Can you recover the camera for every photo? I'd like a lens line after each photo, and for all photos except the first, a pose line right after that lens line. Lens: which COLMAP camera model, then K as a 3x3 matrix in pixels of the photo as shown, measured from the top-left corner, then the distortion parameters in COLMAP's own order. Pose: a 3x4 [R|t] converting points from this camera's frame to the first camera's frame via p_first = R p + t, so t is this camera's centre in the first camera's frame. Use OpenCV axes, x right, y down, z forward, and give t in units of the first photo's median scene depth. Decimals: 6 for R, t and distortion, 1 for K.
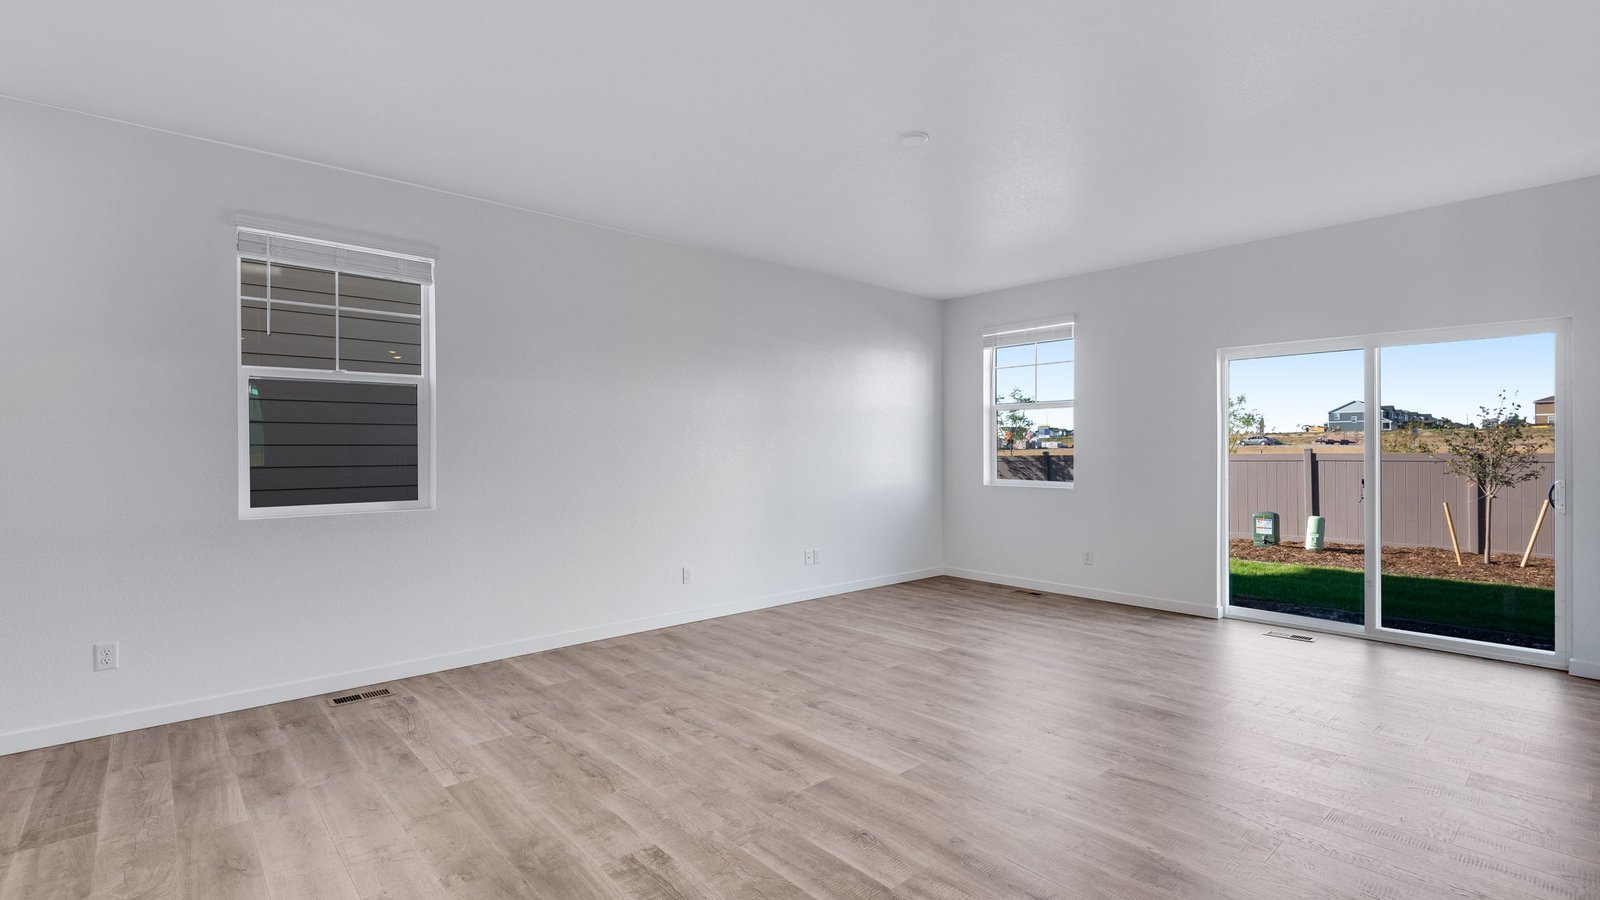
lens RADIAL K [[737.5, 0, 800.4], [0, 737.5, 447.2], [0, 0, 1]] dist [0.003434, 0.000551]
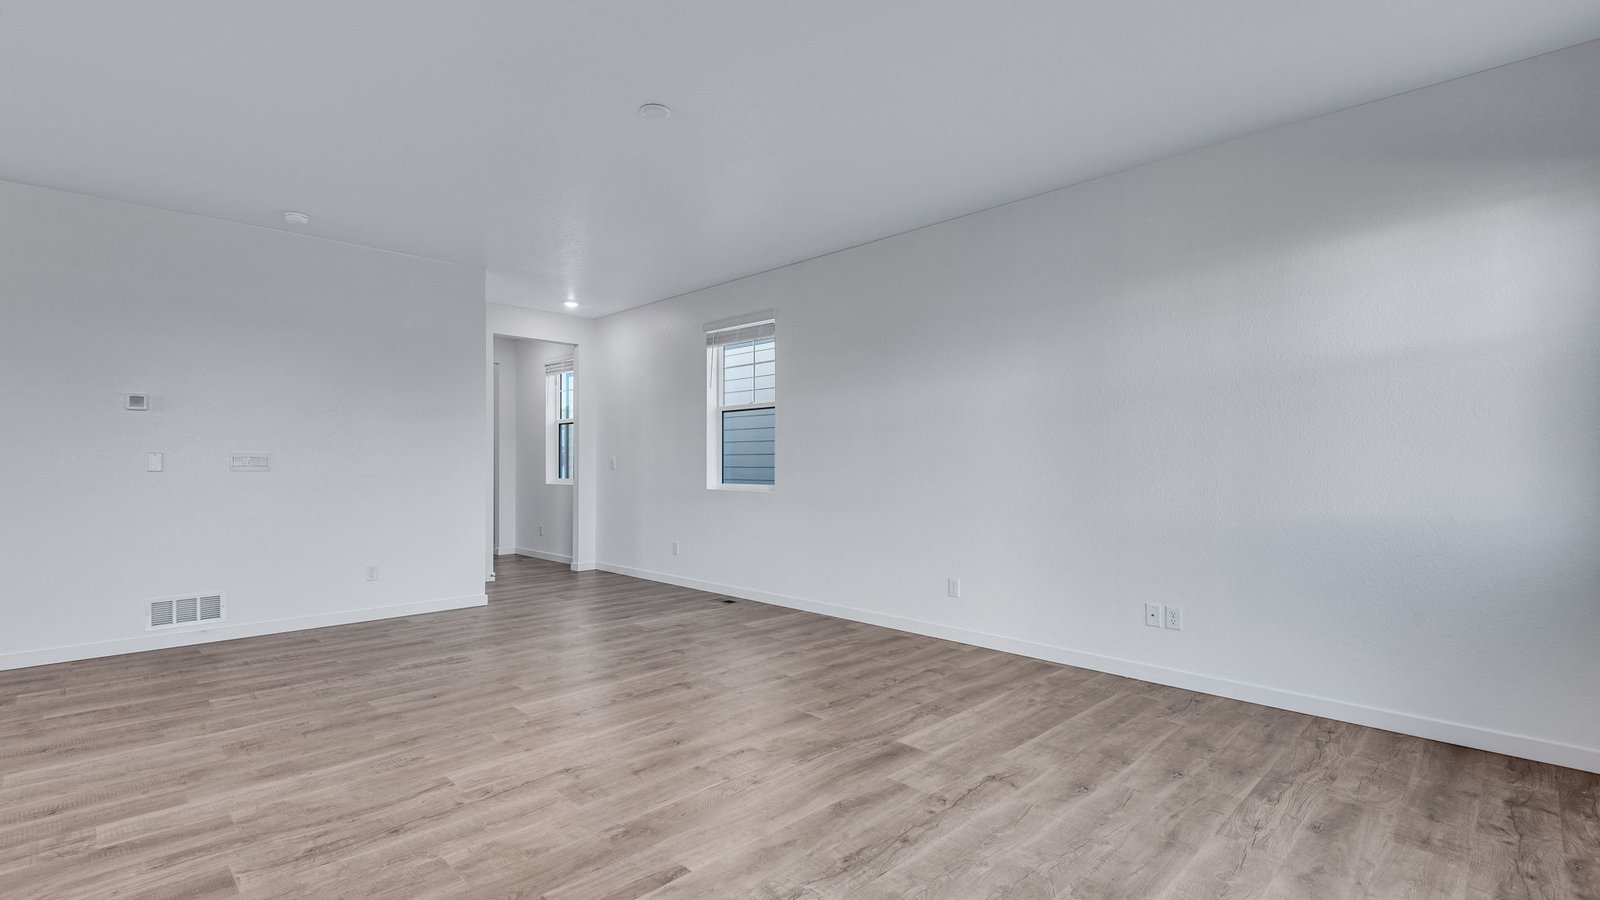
lens RADIAL K [[737.5, 0, 798.8], [0, 737.5, 454.1], [0, 0, 1]] dist [0.003434, 0.000551]
pose [[0.060986, -0.005299, -0.998125, 0.878225], [-0.005247, 0.999970, -0.005629, 0.014139], [0.998125, 0.005580, 0.060957, 0.877238]]
